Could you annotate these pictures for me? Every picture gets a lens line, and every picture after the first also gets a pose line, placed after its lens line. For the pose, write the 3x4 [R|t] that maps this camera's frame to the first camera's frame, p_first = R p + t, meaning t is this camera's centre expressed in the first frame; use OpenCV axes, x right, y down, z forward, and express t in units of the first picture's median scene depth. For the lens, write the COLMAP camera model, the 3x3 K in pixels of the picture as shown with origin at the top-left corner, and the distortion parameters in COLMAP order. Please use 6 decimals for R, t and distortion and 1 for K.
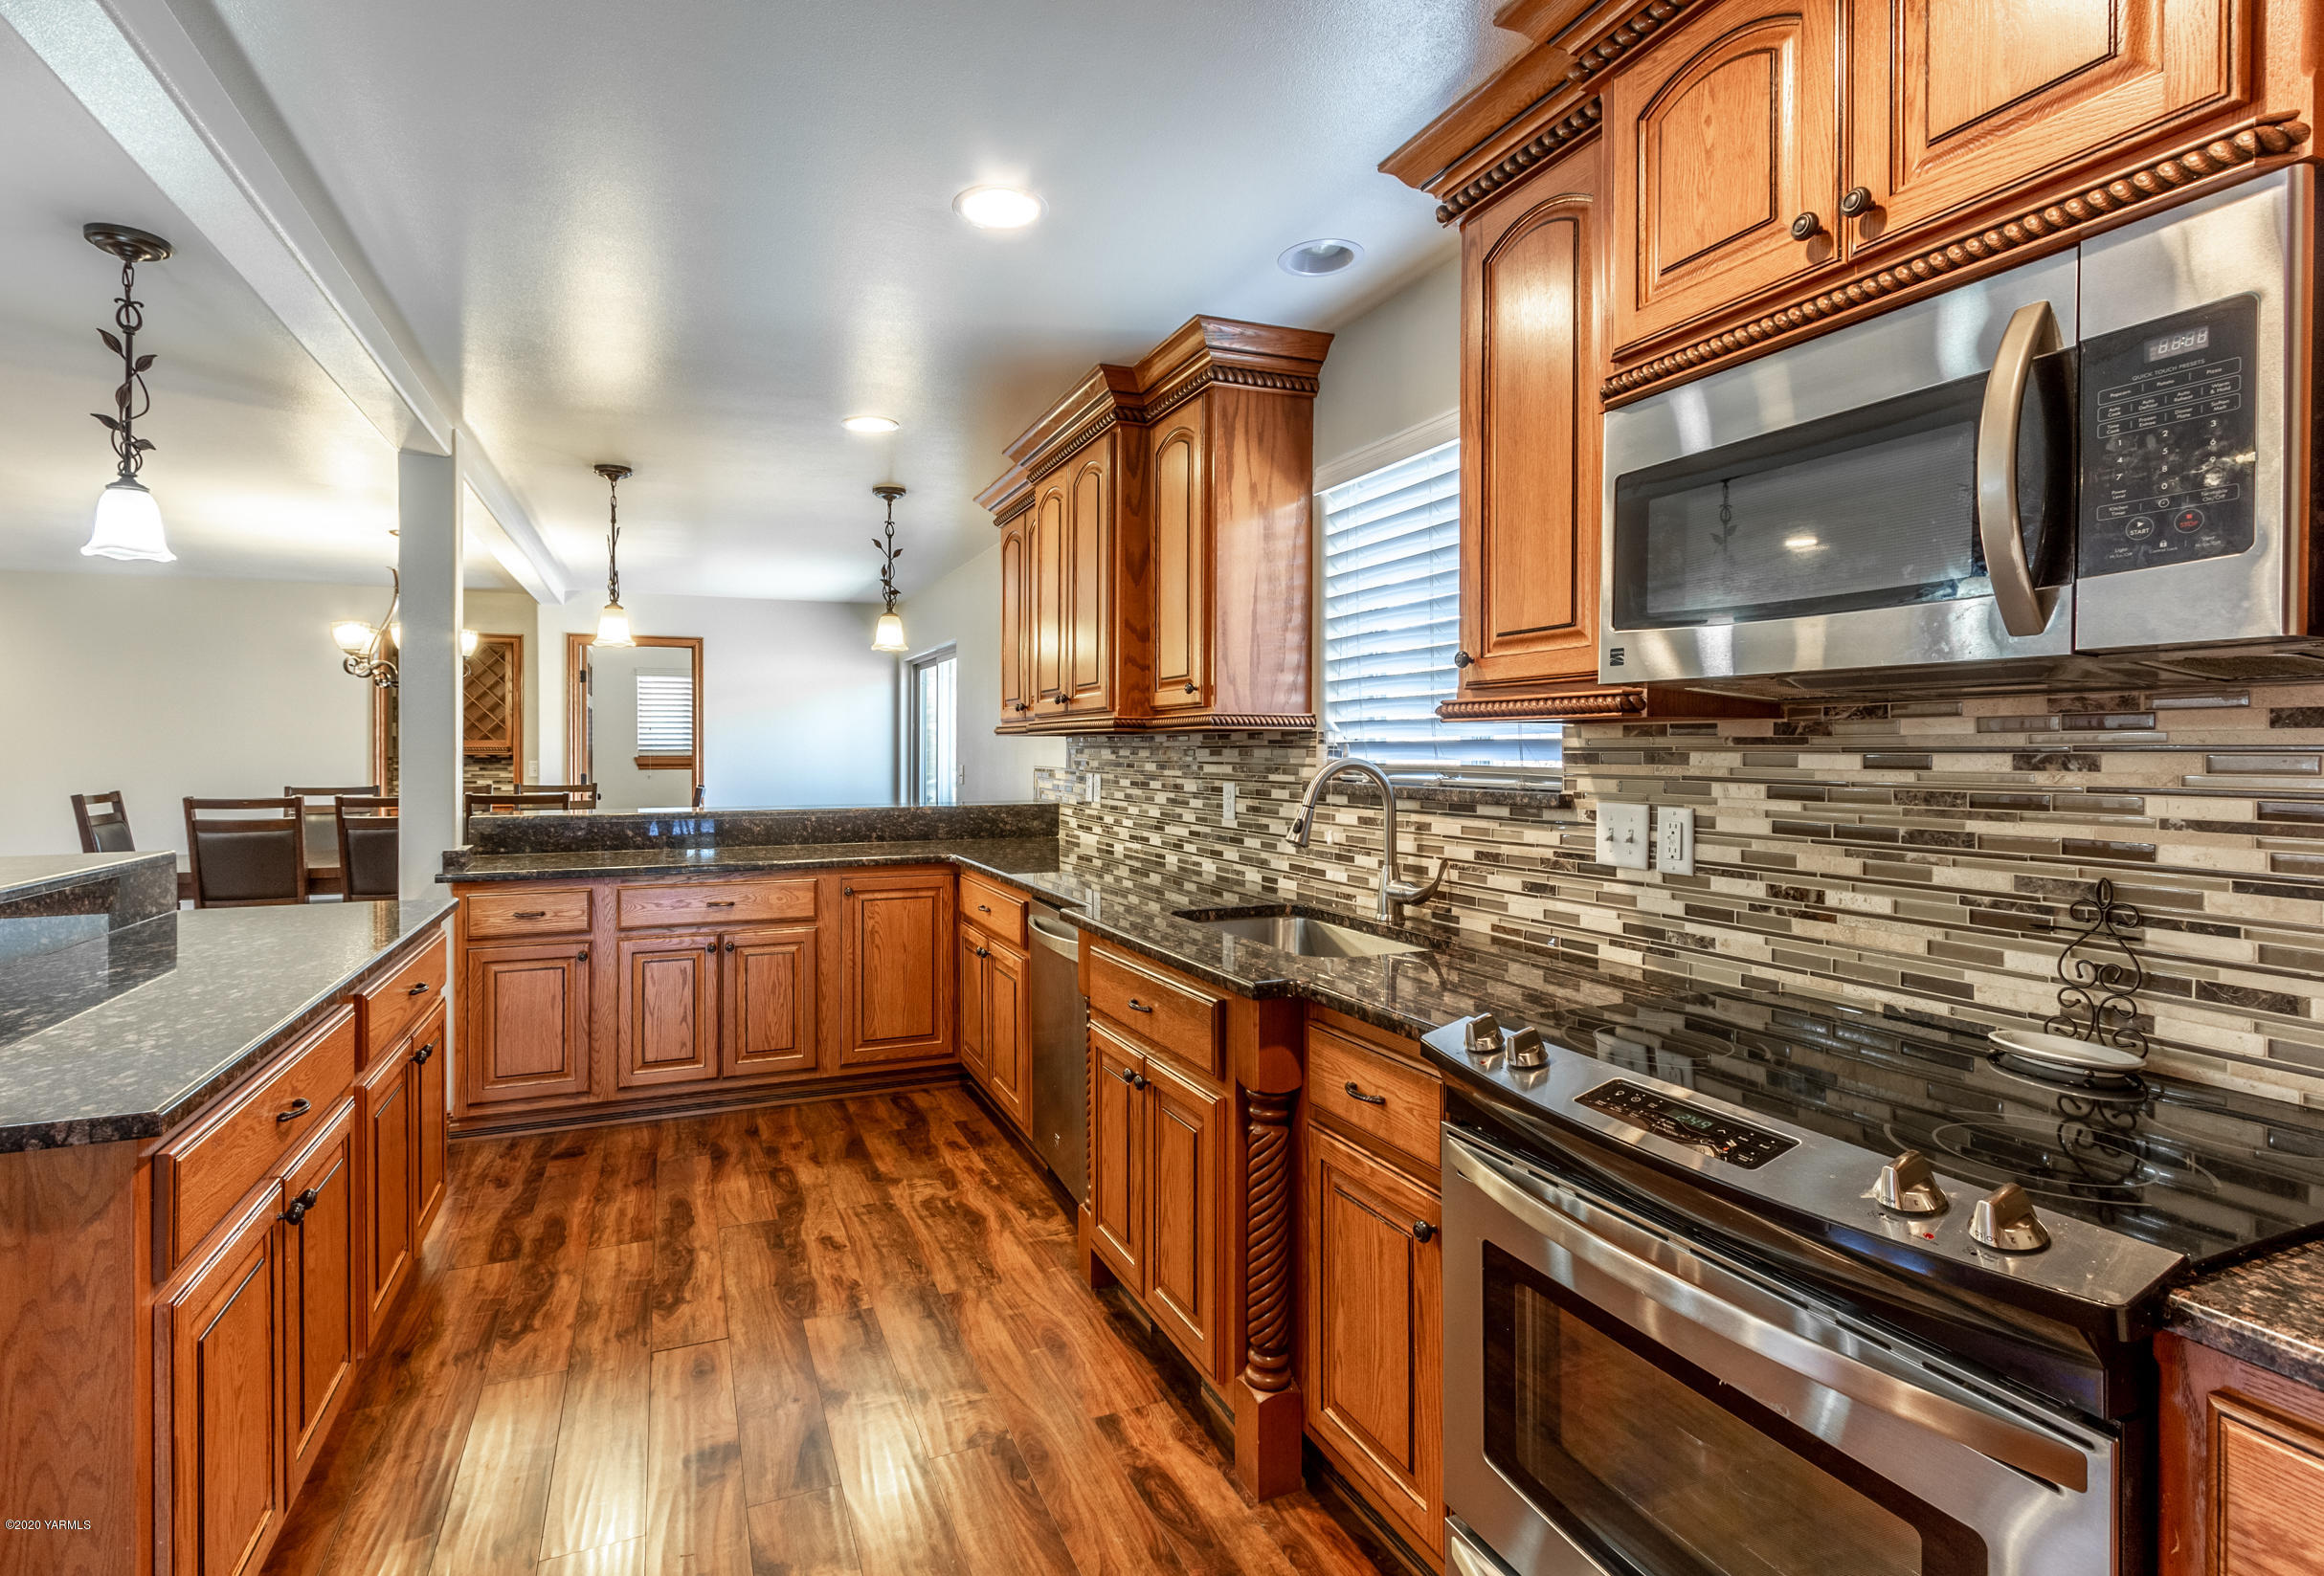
lens RADIAL K [[1129.0, 0, 1145.3], [0, 1129.0, 772.8], [0, 0, 1]] dist [0.003010, 0.000550]
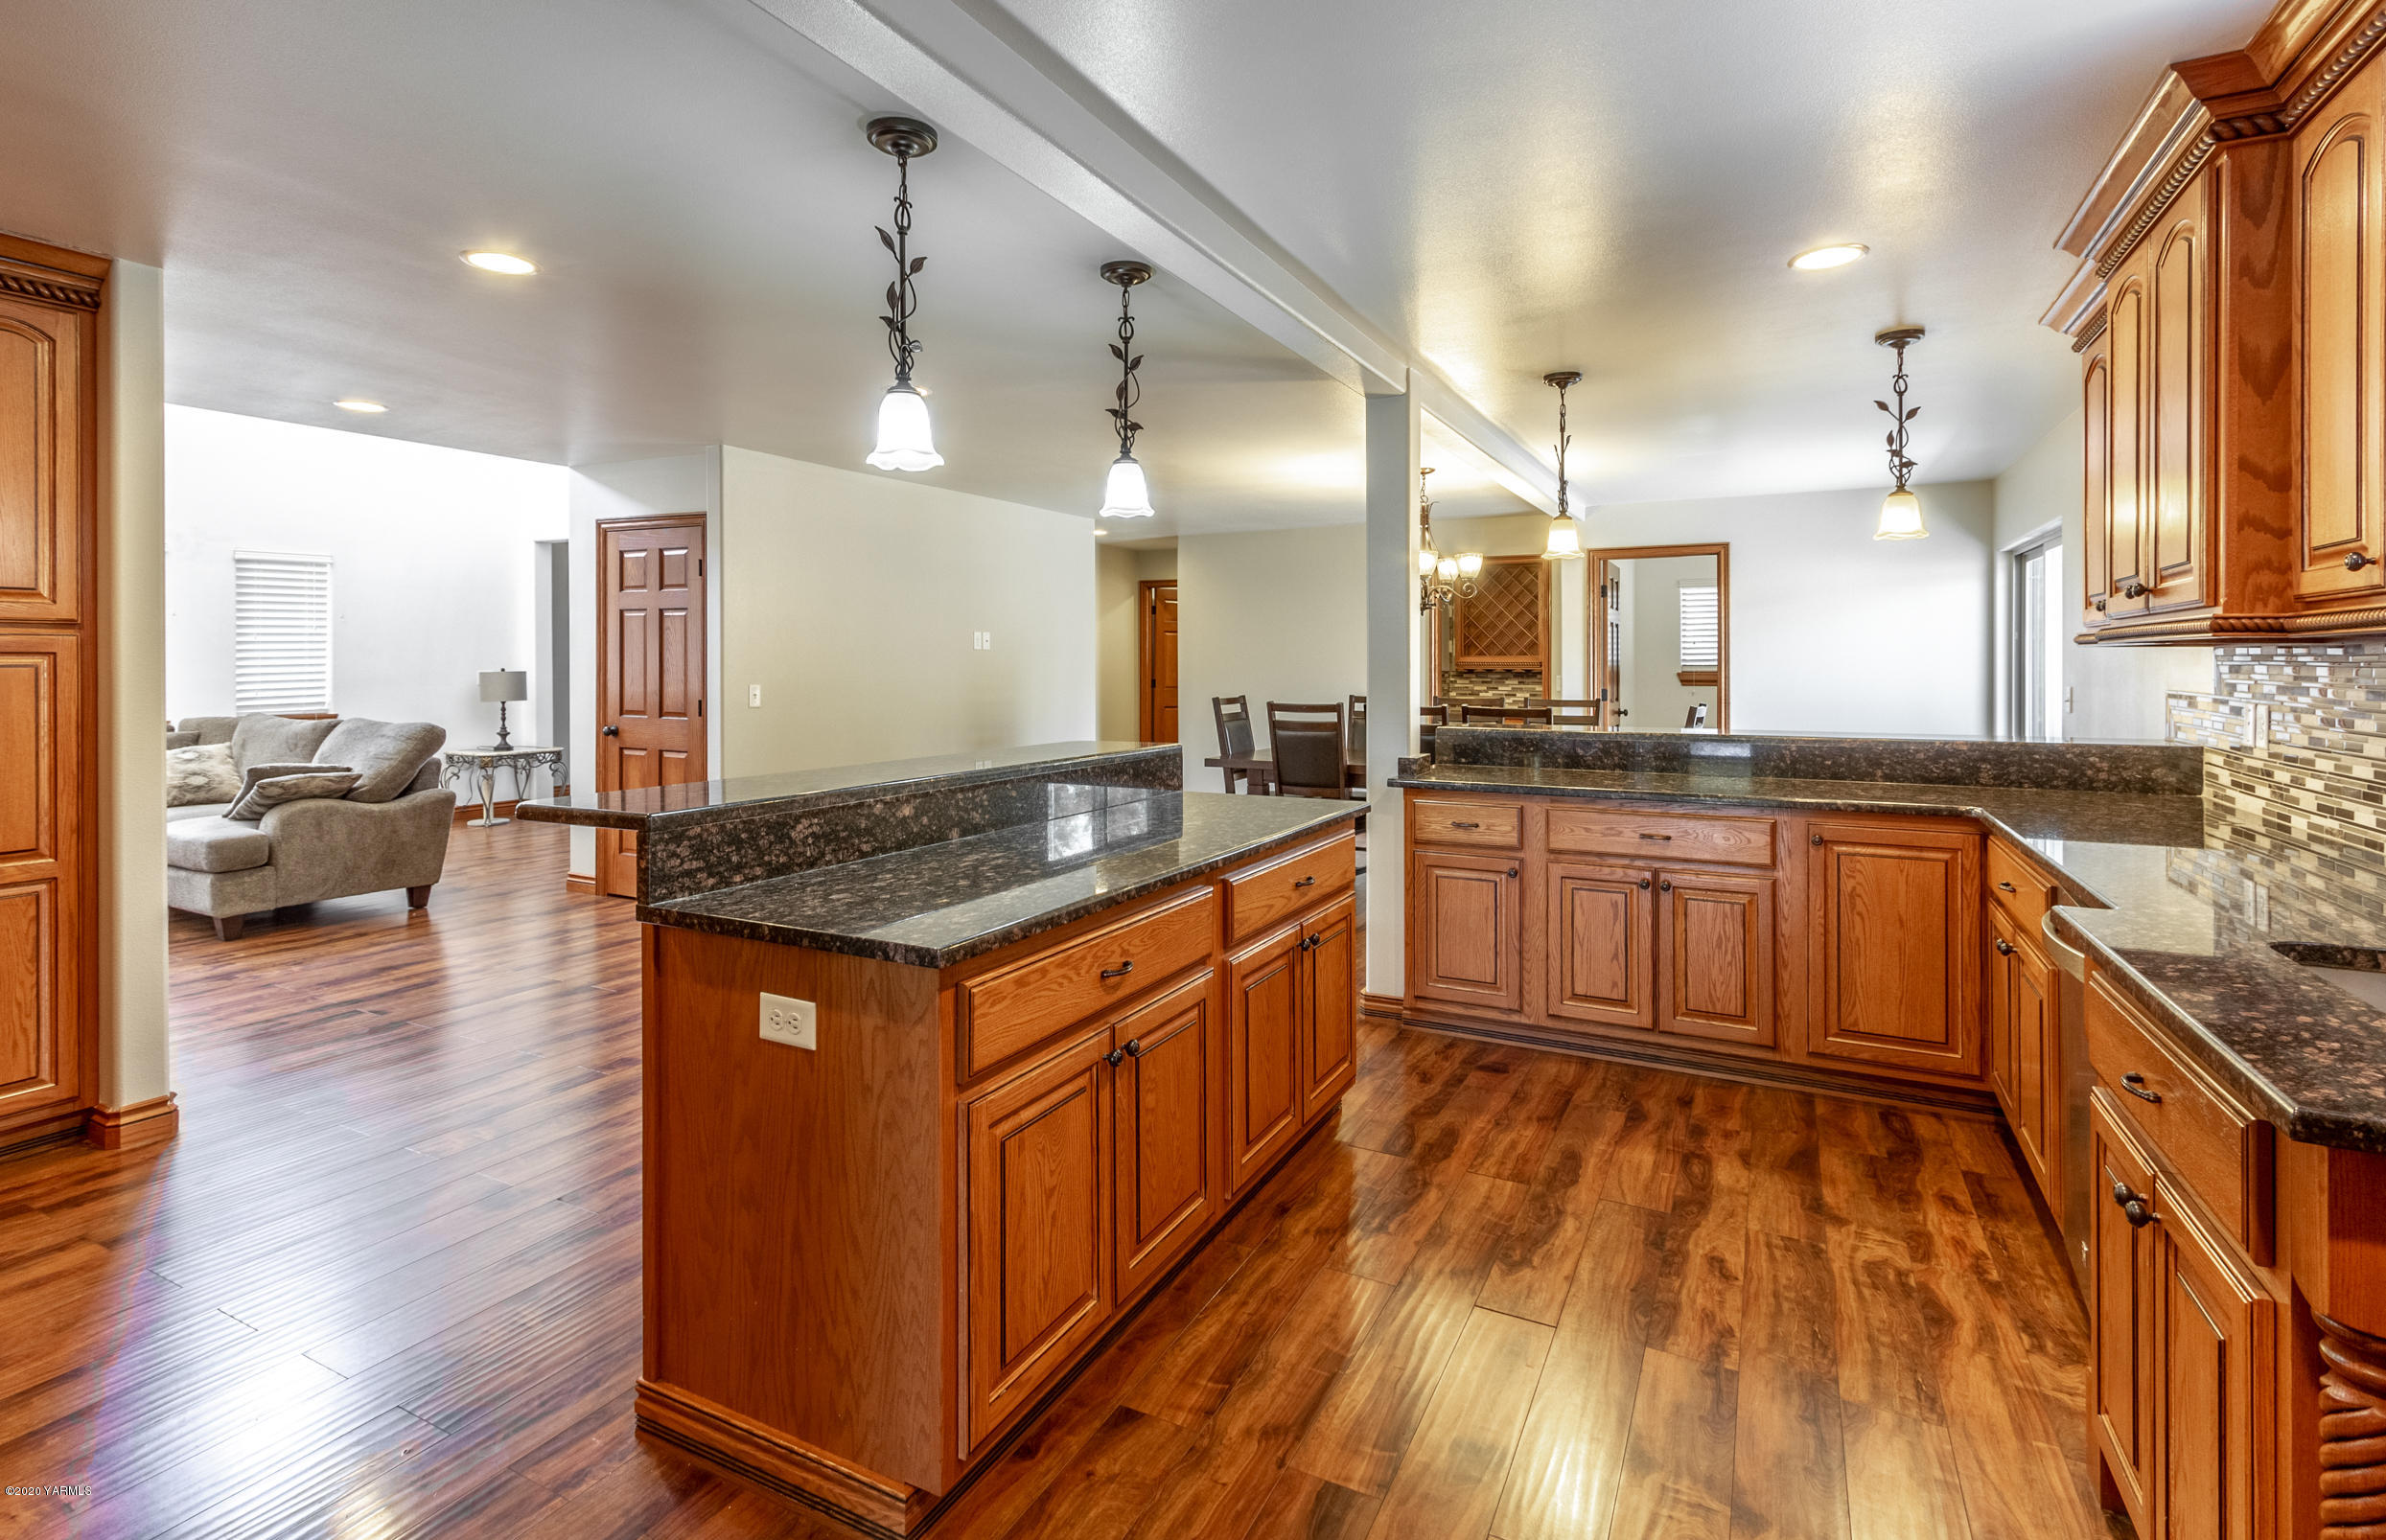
lens RADIAL K [[1148.1, 0, 1149.0], [0, 1148.1, 672.7], [0, 0, 1]] dist [0.005306, -0.000593]
pose [[0.628901, 0.008142, -0.777443, 0.097422], [-0.018846, 0.999811, -0.004774, -0.002771], [0.777257, 0.017654, 0.628936, 0.132955]]
